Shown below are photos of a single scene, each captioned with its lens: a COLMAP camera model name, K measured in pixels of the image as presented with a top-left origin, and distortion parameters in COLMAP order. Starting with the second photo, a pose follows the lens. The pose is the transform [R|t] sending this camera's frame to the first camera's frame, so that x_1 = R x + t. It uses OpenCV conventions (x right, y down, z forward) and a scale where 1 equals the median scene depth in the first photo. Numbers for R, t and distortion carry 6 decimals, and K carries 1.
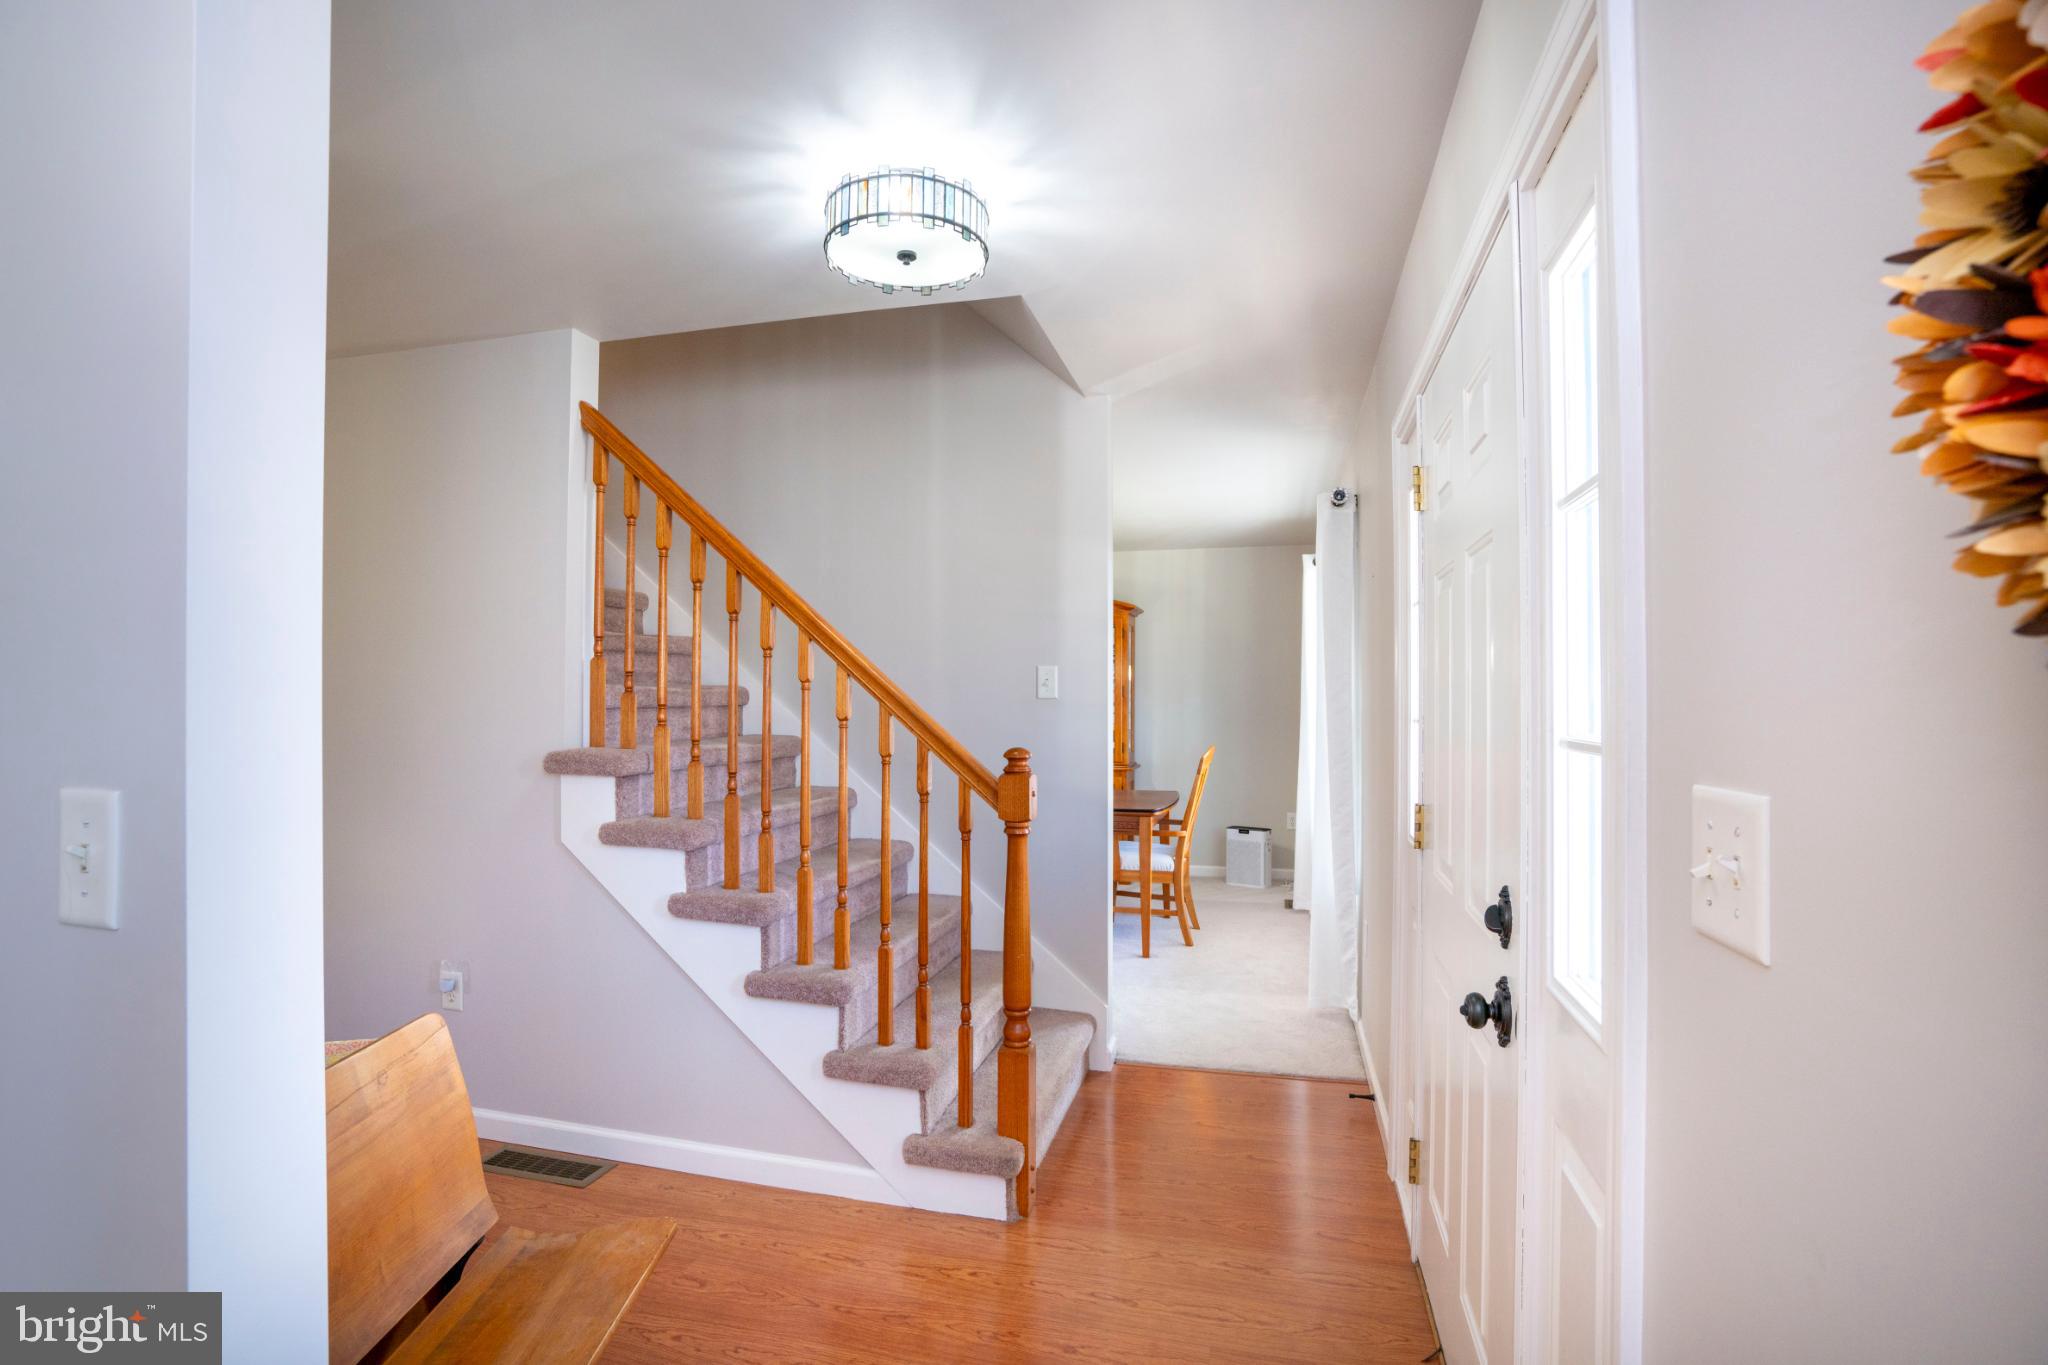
lens RADIAL K [[941.2, 0, 1024.5], [0, 941.2, 685.4], [0, 0, 1]] dist [-0.029915, 0.004997]
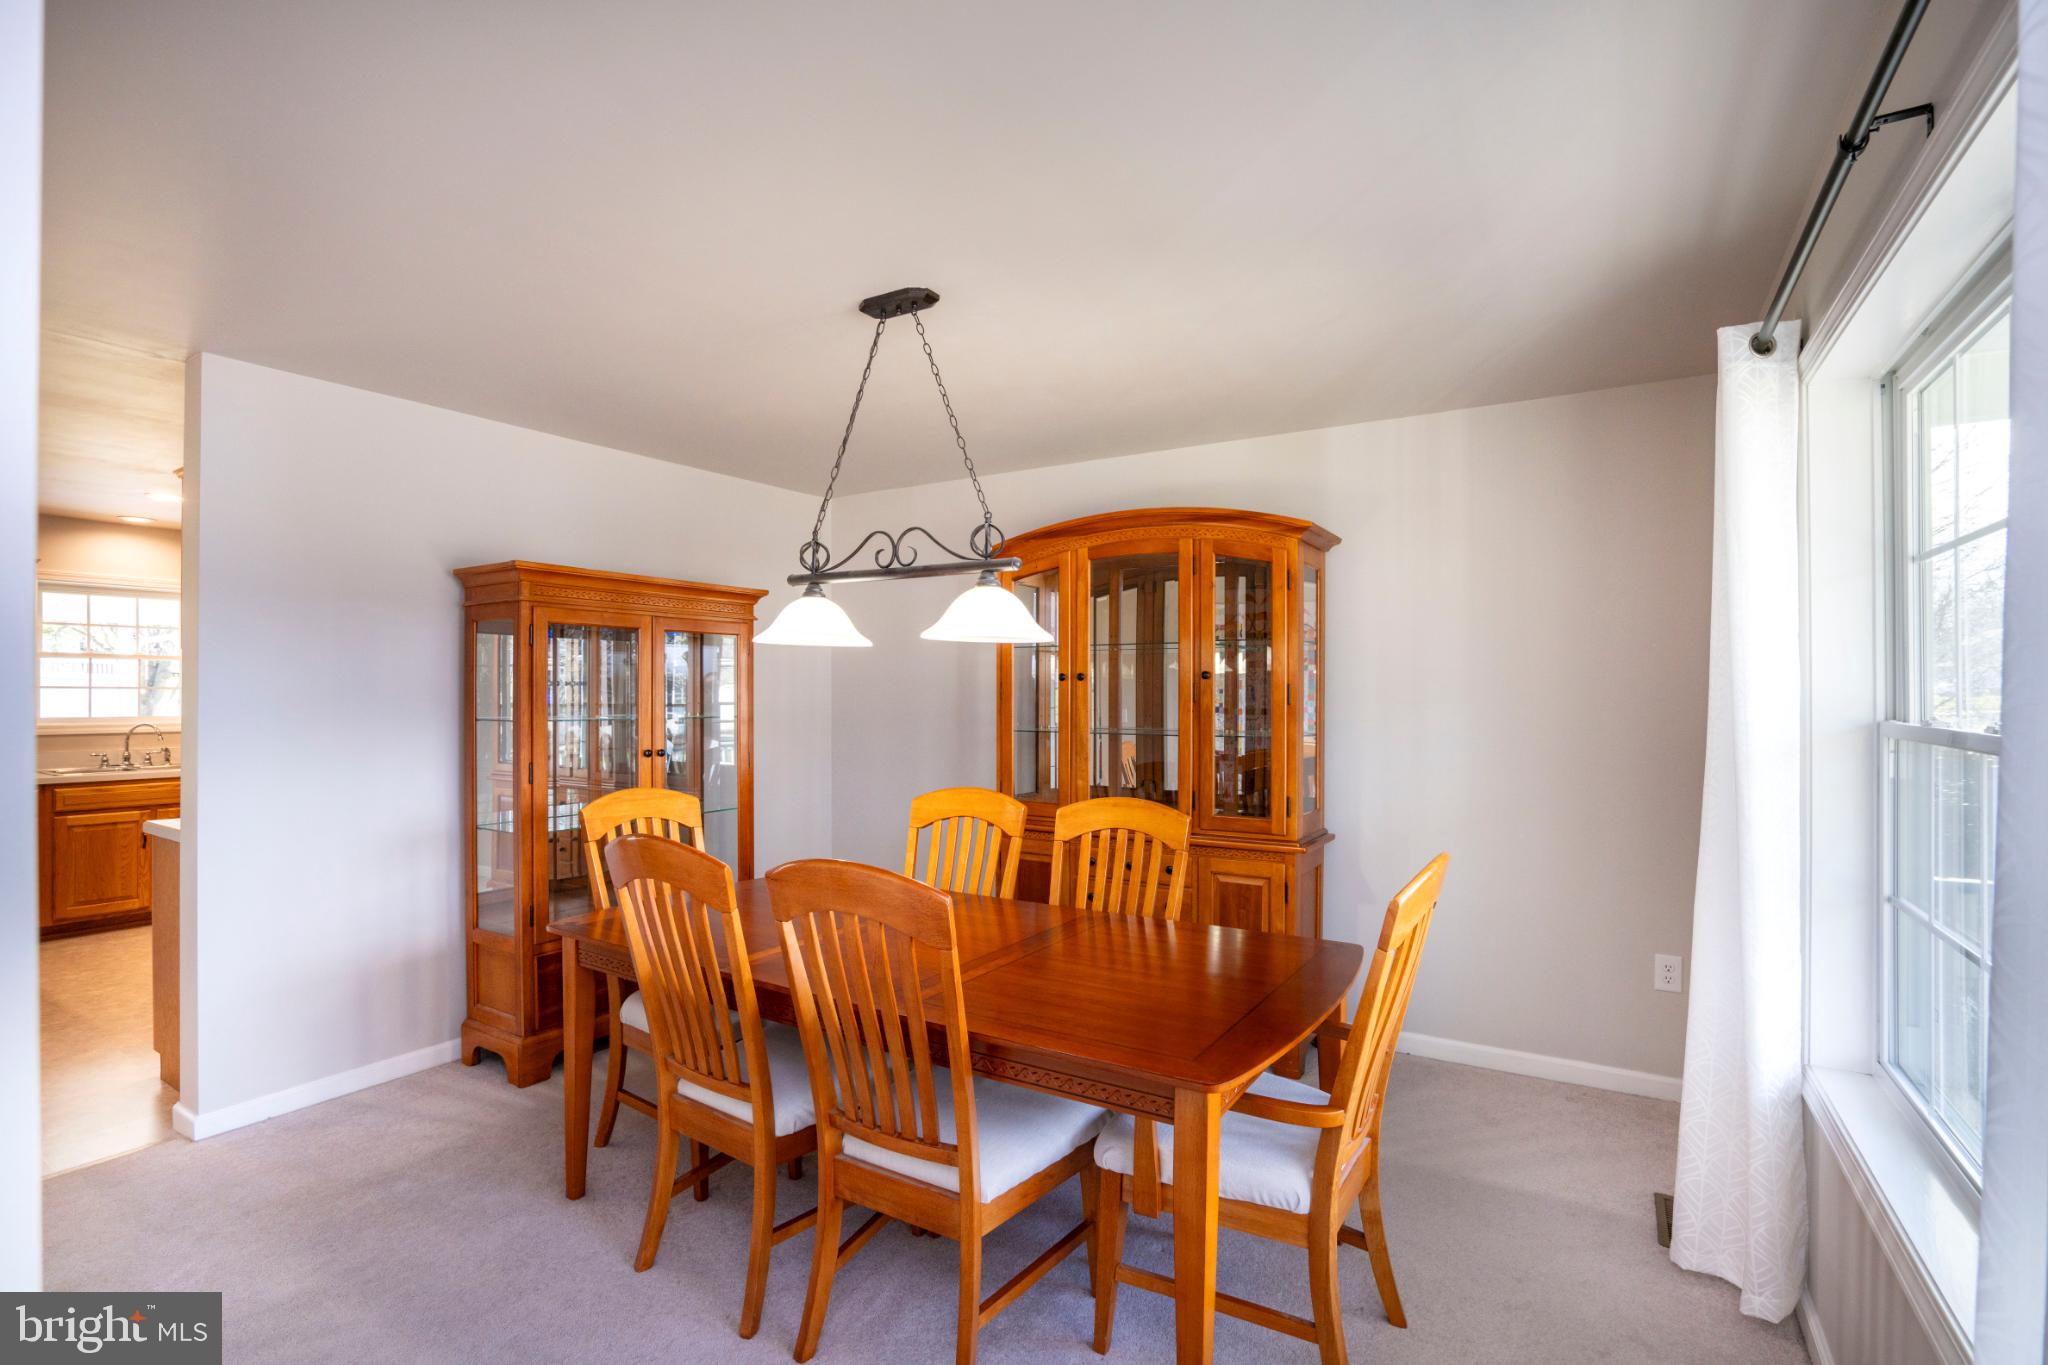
lens RADIAL K [[941.2, 0, 1028.0], [0, 941.2, 689.1], [0, 0, 1]] dist [-0.029915, 0.004997]
pose [[0.953257, -0.007555, -0.302066, 0.165141], [0.009376, 0.999946, 0.004579, -0.000955], [0.302015, -0.007197, 0.953276, 0.640477]]
